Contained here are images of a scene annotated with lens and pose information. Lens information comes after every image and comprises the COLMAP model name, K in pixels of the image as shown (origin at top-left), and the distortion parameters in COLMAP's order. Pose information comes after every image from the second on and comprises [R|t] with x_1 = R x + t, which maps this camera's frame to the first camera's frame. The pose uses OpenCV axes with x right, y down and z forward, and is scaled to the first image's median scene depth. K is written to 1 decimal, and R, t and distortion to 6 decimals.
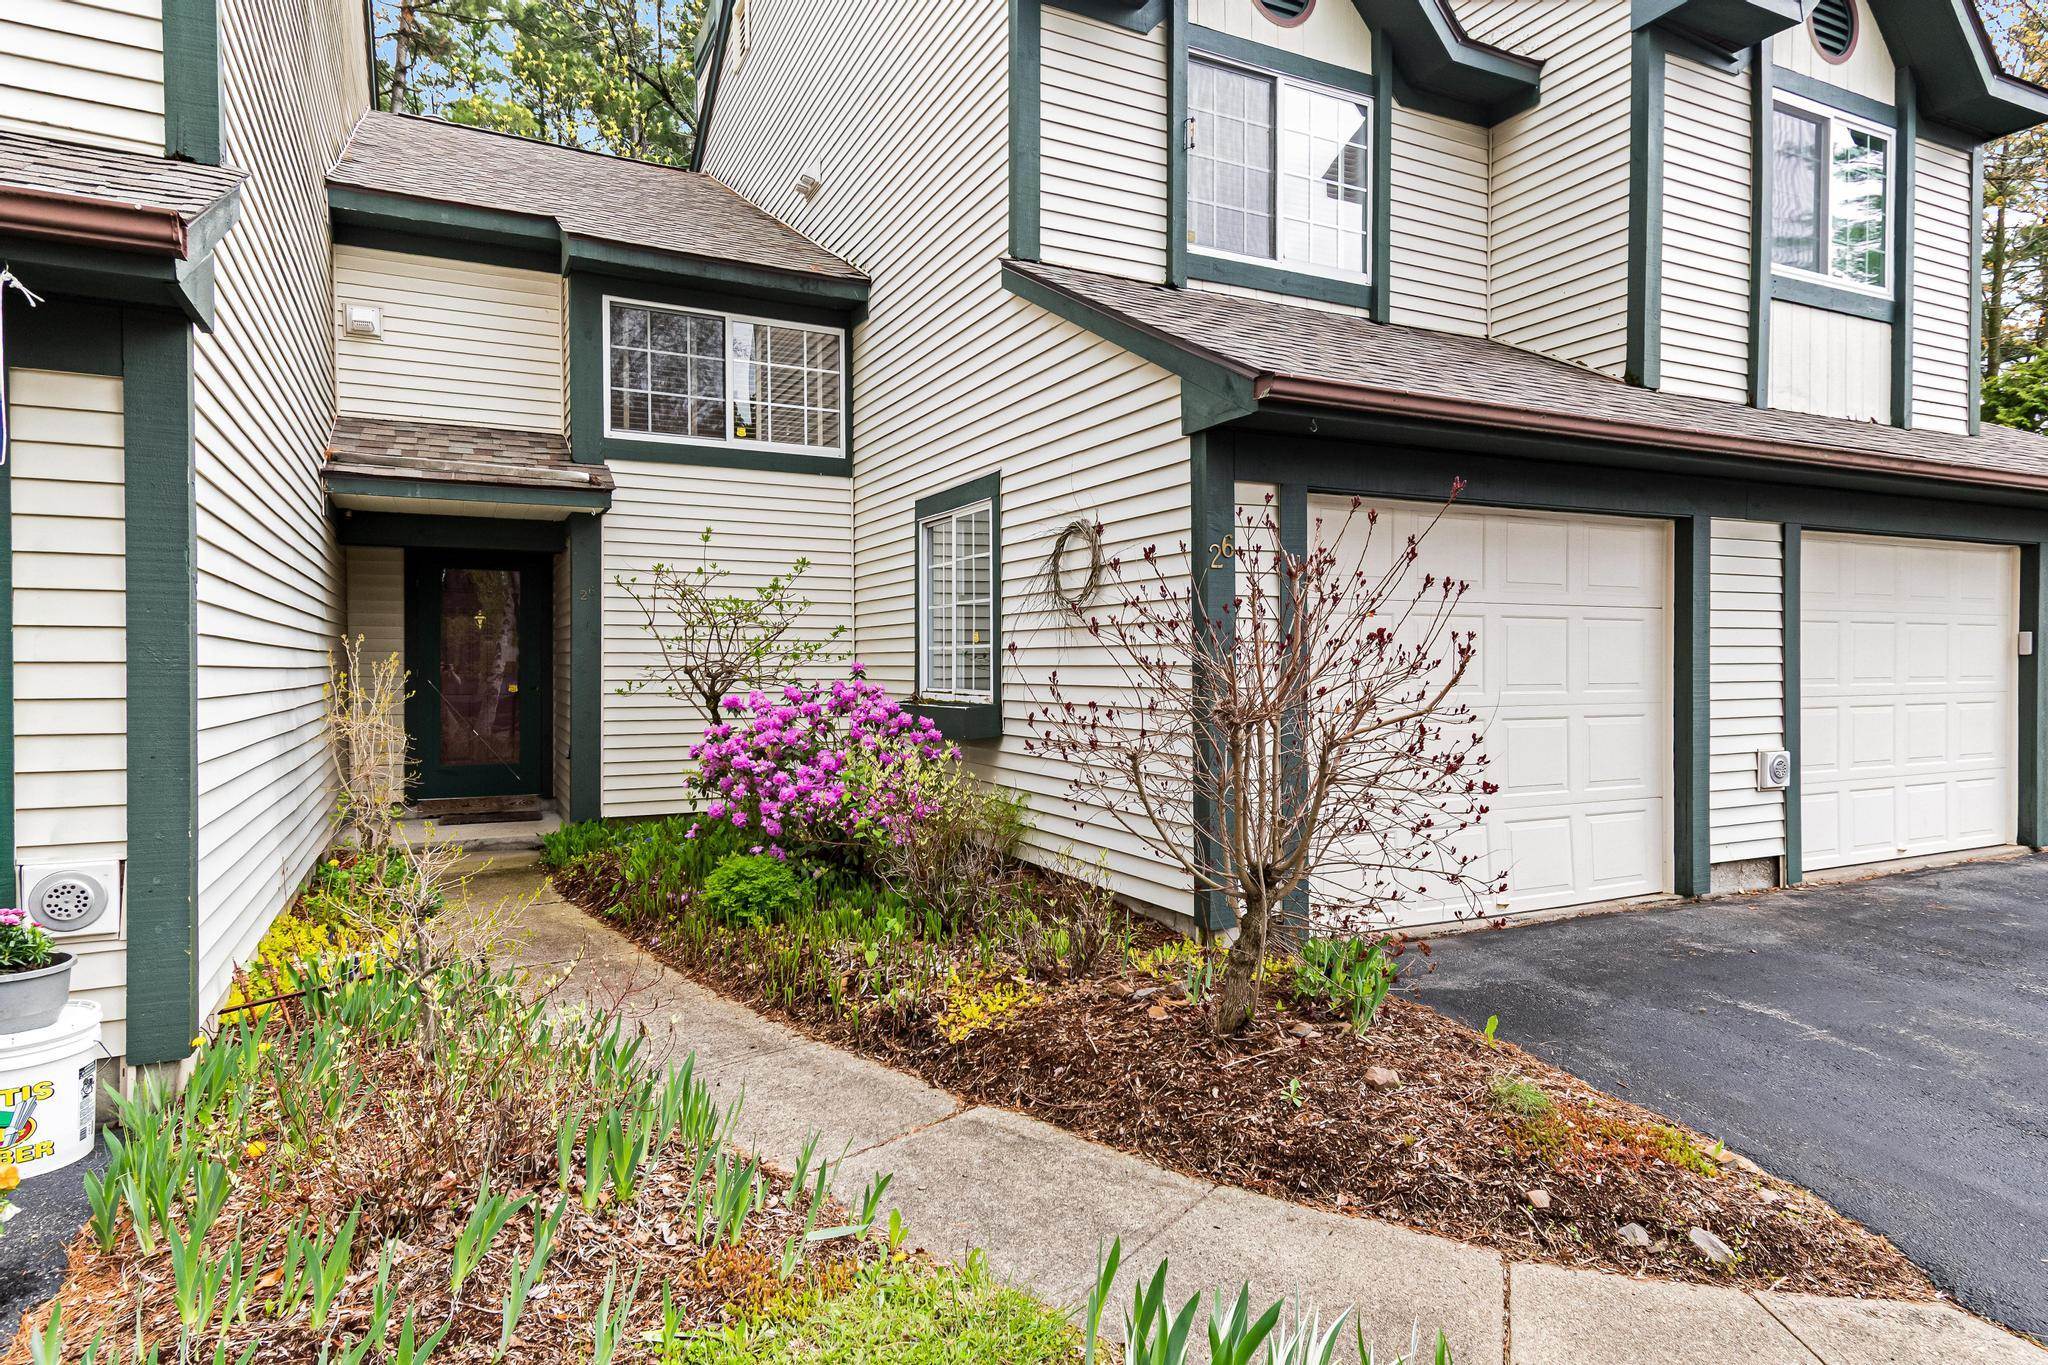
lens RADIAL K [[1174.7, 0, 1033.2], [0, 1174.7, 673.5], [0, 0, 1]] dist [0.025821, 0.000623]
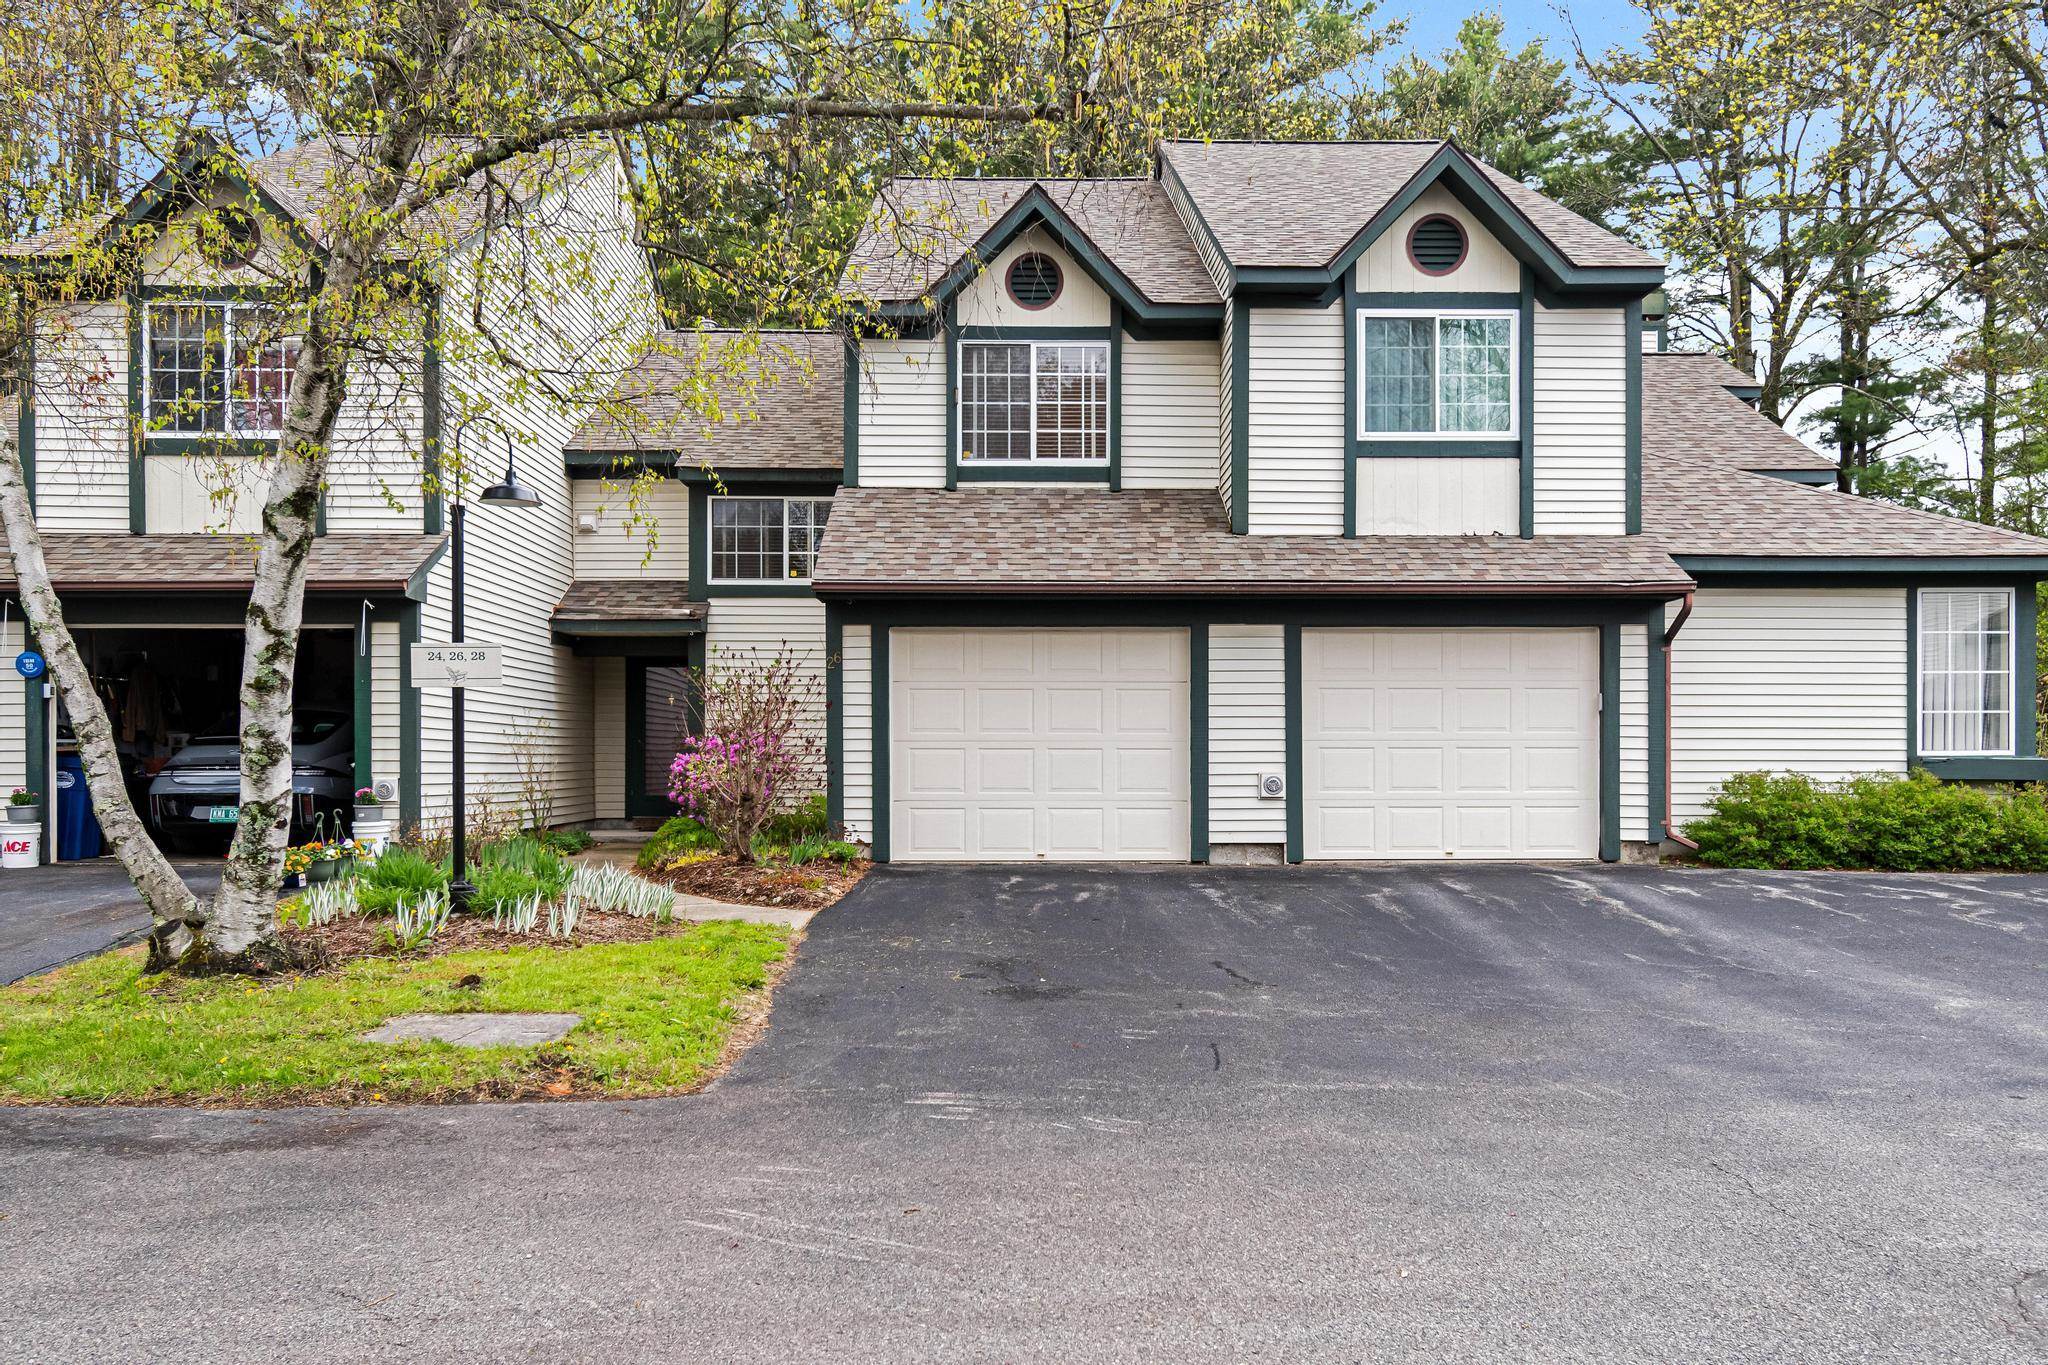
lens RADIAL K [[1760.4, 0, 1040.2], [0, 1760.4, 777.2], [0, 0, 1]] dist [0.011045, -0.001952]
pose [[0.899435, 0.005163, -0.437024, 1.152123], [-0.005152, 0.999986, 0.001211, 0.058752], [0.437024, 0.001162, 0.899449, -1.005936]]
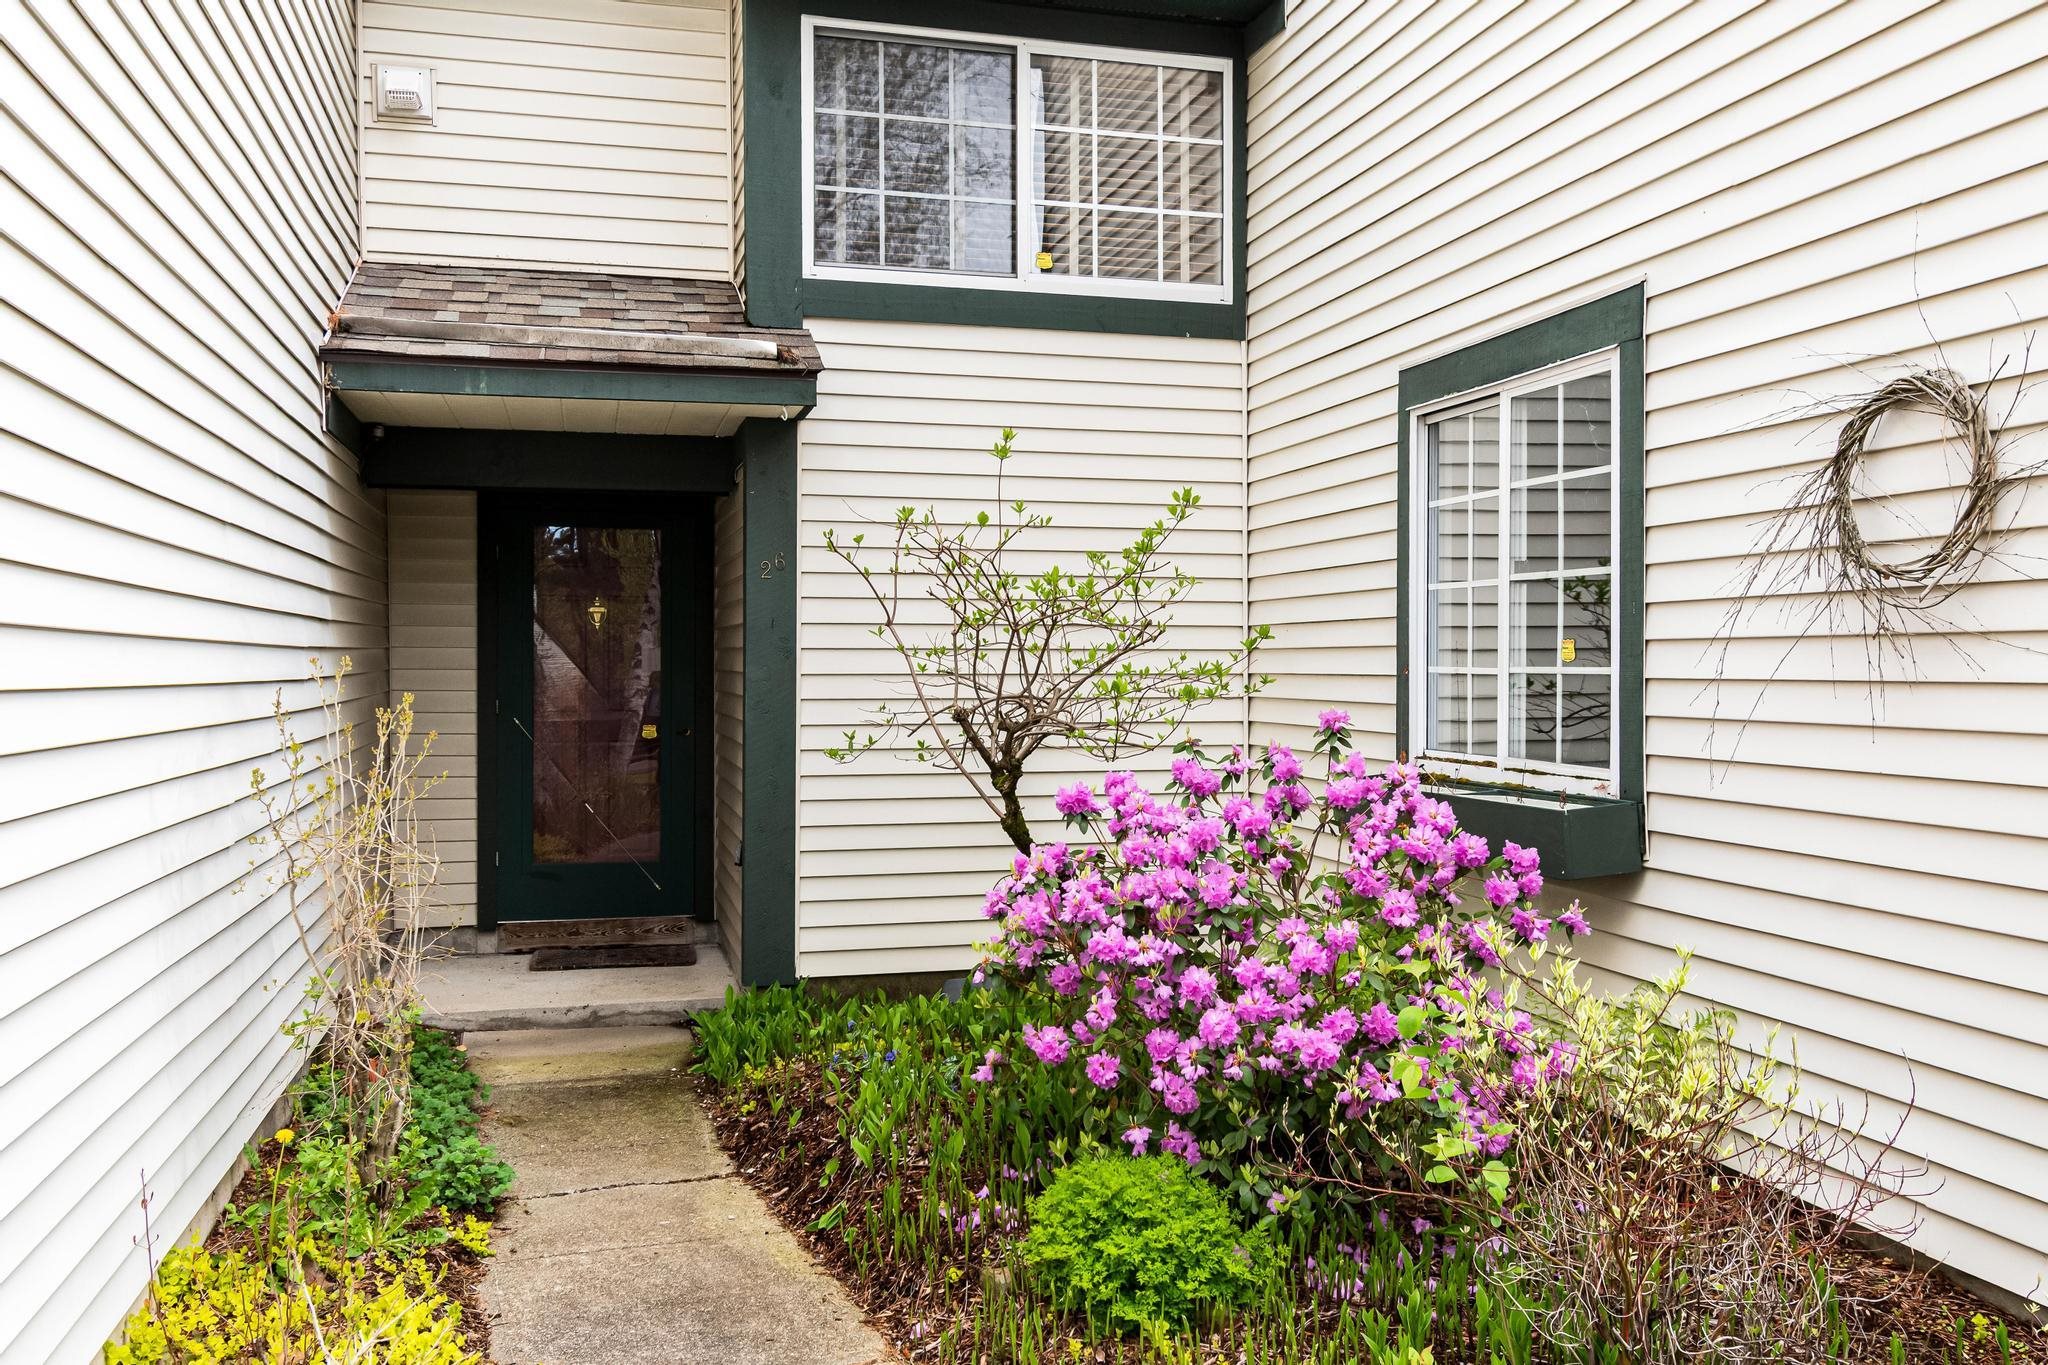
lens RADIAL K [[1629.2, 0, 1011.2], [0, 1629.2, 669.8], [0, 0, 1]] dist [0.015053, -0.003534]
pose [[0.978366, 0.001075, -0.206877, -0.122585], [-0.001049, 0.999999, 0.000235, -0.021821], [0.206878, -0.000013, 0.978367, 0.306350]]
